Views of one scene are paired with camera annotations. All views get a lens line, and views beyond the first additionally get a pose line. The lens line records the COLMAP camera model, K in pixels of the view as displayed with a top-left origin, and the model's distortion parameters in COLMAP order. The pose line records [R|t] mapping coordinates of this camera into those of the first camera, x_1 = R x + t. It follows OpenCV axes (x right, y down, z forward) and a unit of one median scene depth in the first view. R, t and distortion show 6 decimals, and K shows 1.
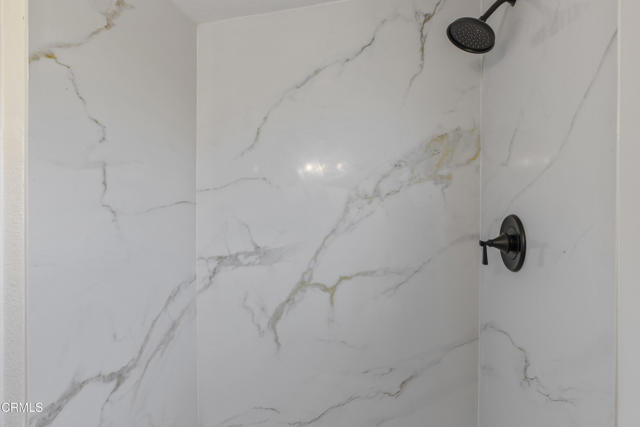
lens RADIAL K [[291.2, 0, 319.8], [0, 291.2, 211.6], [0, 0, 1]] dist [0.000341, 0.000024]
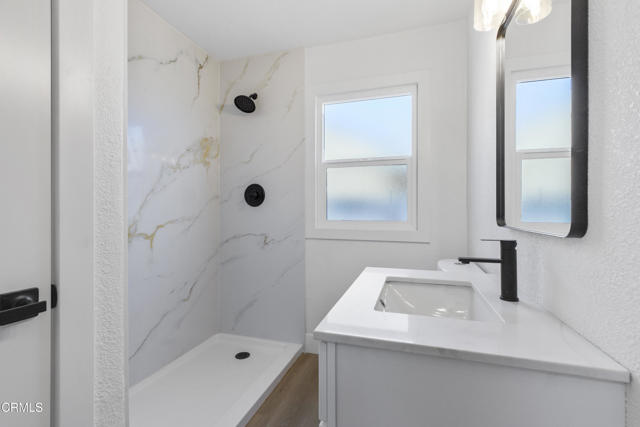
lens RADIAL K [[291.2, 0, 319.8], [0, 291.2, 211.6], [0, 0, 1]] dist [0.000341, 0.000024]
pose [[0.080915, -0.006690, 0.996699, -1.207637], [0.007943, 0.999950, 0.006067, 0.162655], [-0.996689, 0.007426, 0.080964, 0.172846]]
